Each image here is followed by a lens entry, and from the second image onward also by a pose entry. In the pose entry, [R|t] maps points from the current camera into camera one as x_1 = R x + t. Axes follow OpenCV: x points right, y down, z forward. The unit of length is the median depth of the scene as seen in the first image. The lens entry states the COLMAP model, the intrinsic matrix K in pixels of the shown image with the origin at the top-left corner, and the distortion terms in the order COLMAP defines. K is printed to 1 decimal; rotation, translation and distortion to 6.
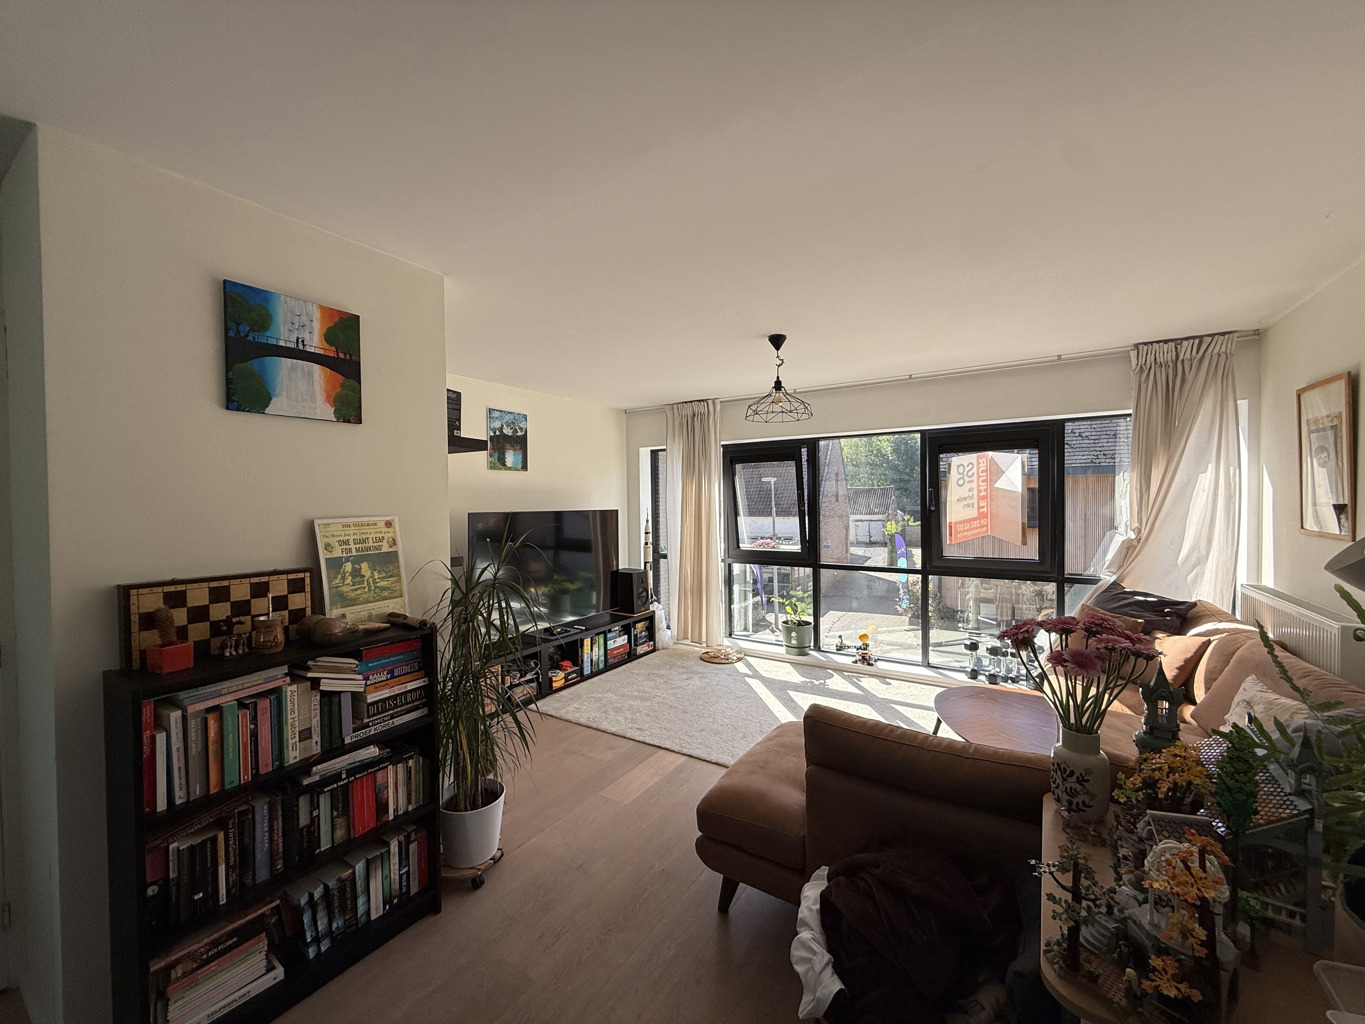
lens RADIAL K [[544.0, 0, 673.7], [0, 544.0, 511.6], [0, 0, 1]] dist [0.000141, -0.000924]
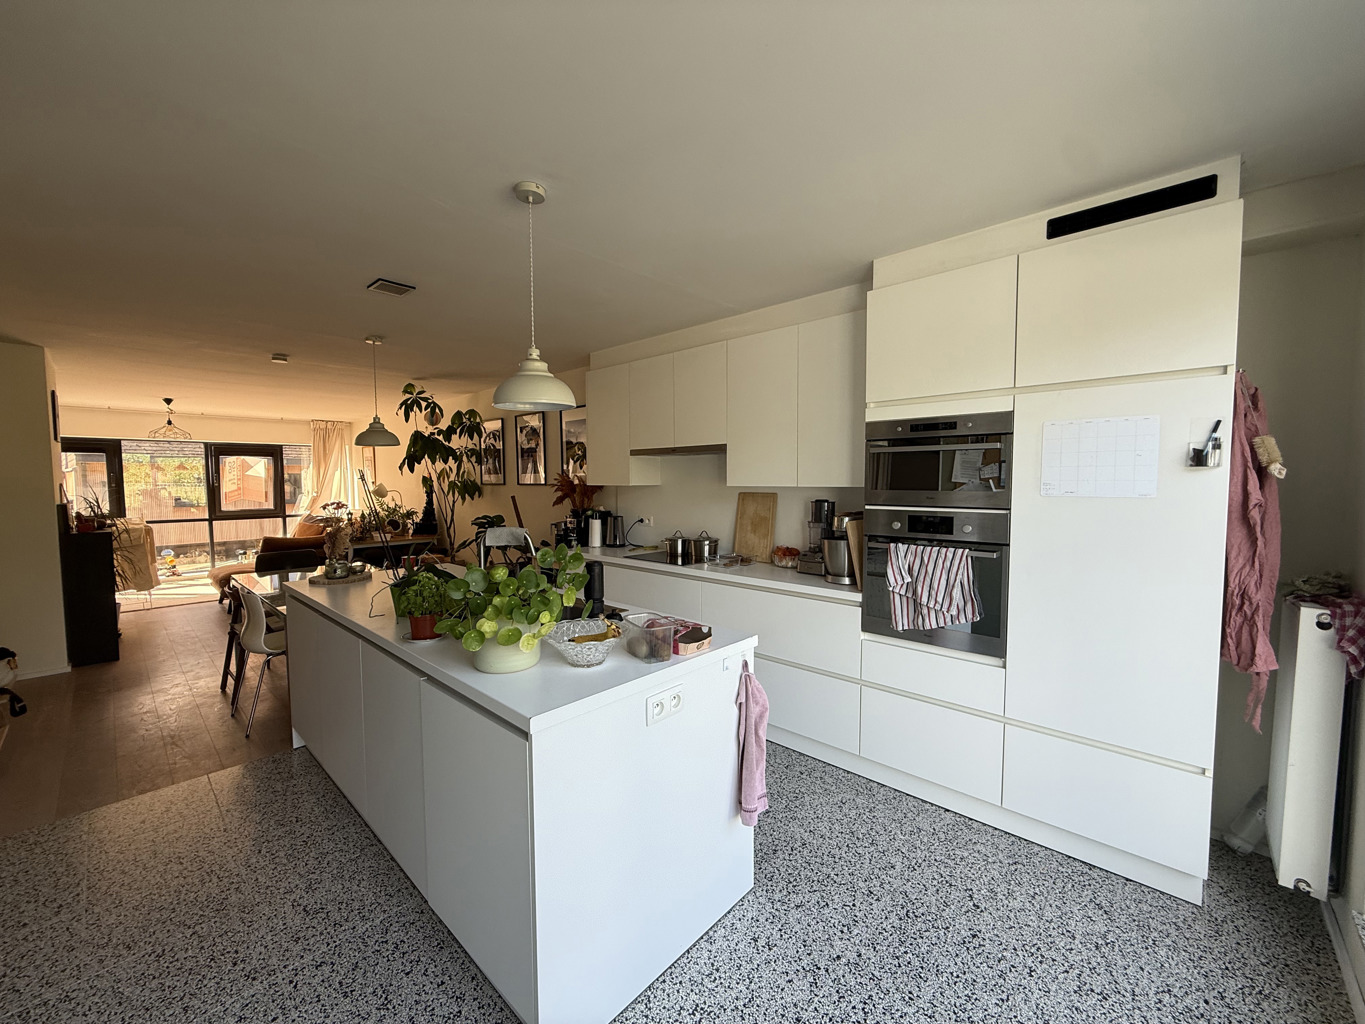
lens RADIAL K [[544.0, 0, 681.4], [0, 544.0, 511.1], [0, 0, 1]] dist [0.000141, -0.000924]
pose [[0.177217, -0.046525, 0.983071, -1.067530], [0.022800, 0.998808, 0.043159, 0.039343], [-0.983908, 0.014765, 0.178067, -0.896023]]
